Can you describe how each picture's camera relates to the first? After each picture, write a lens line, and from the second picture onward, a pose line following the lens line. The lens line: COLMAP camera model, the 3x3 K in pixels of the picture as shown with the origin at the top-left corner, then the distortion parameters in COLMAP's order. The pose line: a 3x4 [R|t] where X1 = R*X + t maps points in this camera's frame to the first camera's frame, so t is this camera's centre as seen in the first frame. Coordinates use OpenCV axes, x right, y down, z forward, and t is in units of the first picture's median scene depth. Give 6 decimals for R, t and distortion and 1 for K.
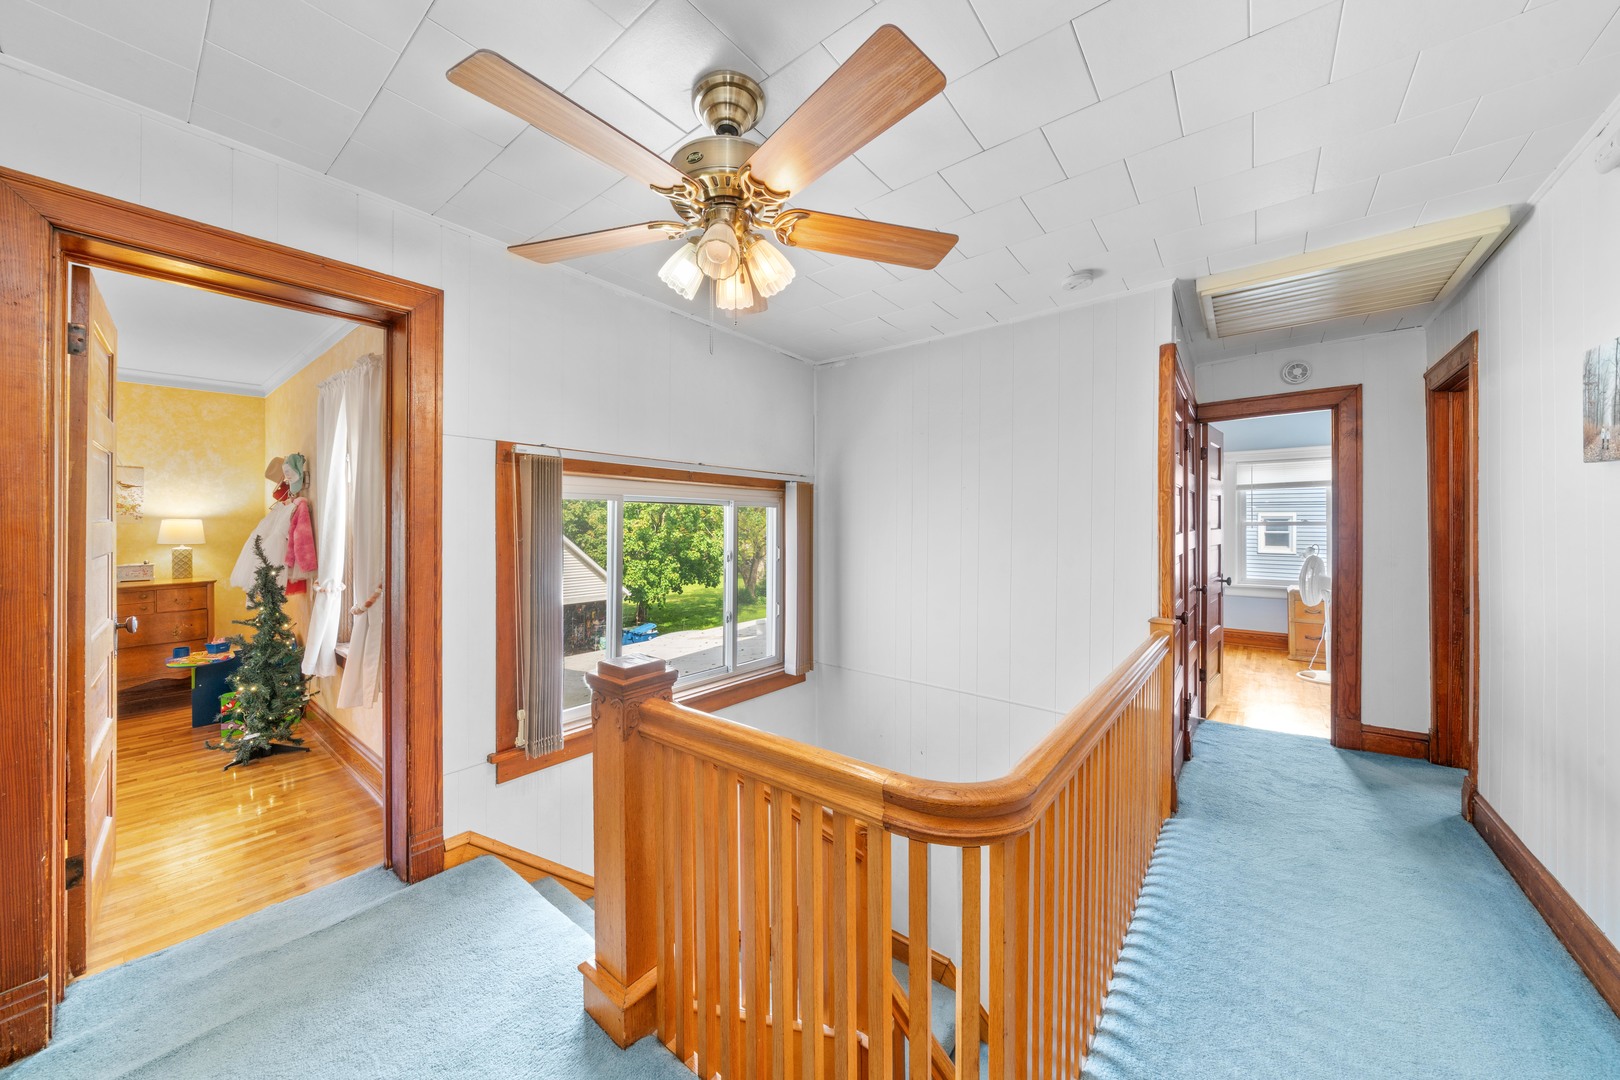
lens RADIAL K [[562.3, 0, 810.2], [0, 562.3, 531.3], [0, 0, 1]] dist [-0.008885, 0.000284]
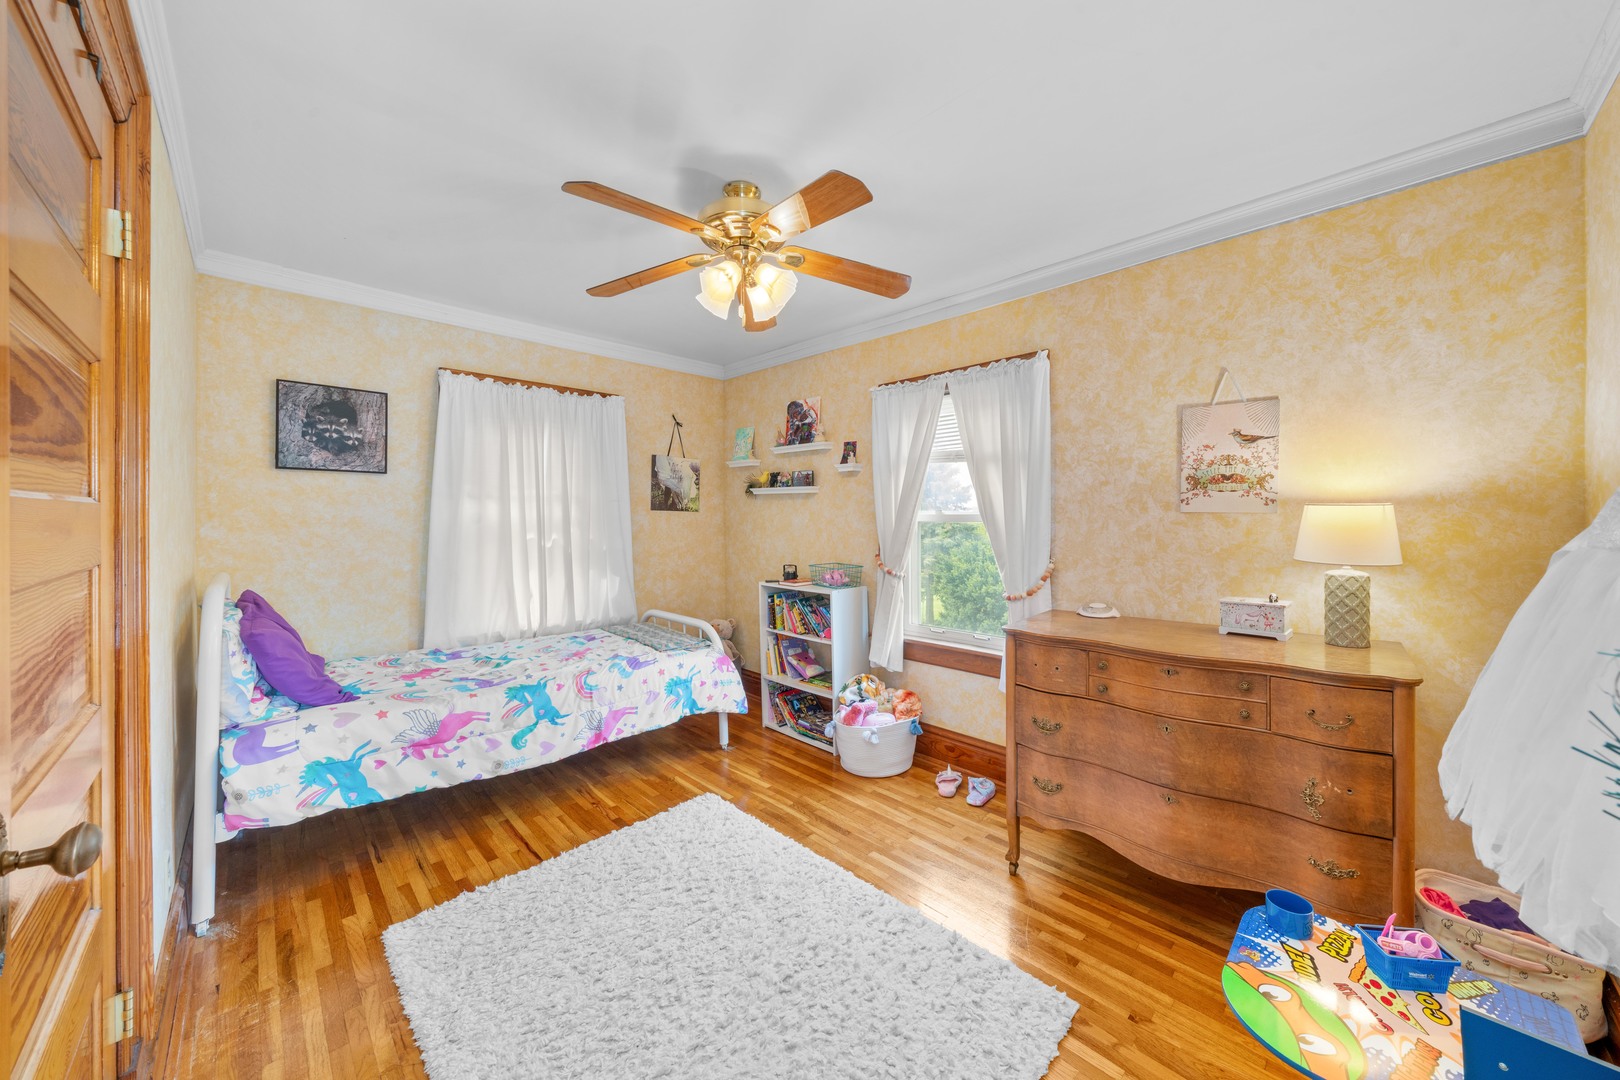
lens RADIAL K [[562.3, 0, 815.9], [0, 562.3, 512.6], [0, 0, 1]] dist [-0.008885, 0.000284]
pose [[-0.119628, 0.000080, -0.992819, -0.657887], [-0.003934, 0.999992, 0.000554, -0.013288], [0.992811, 0.003972, -0.119626, 0.646255]]
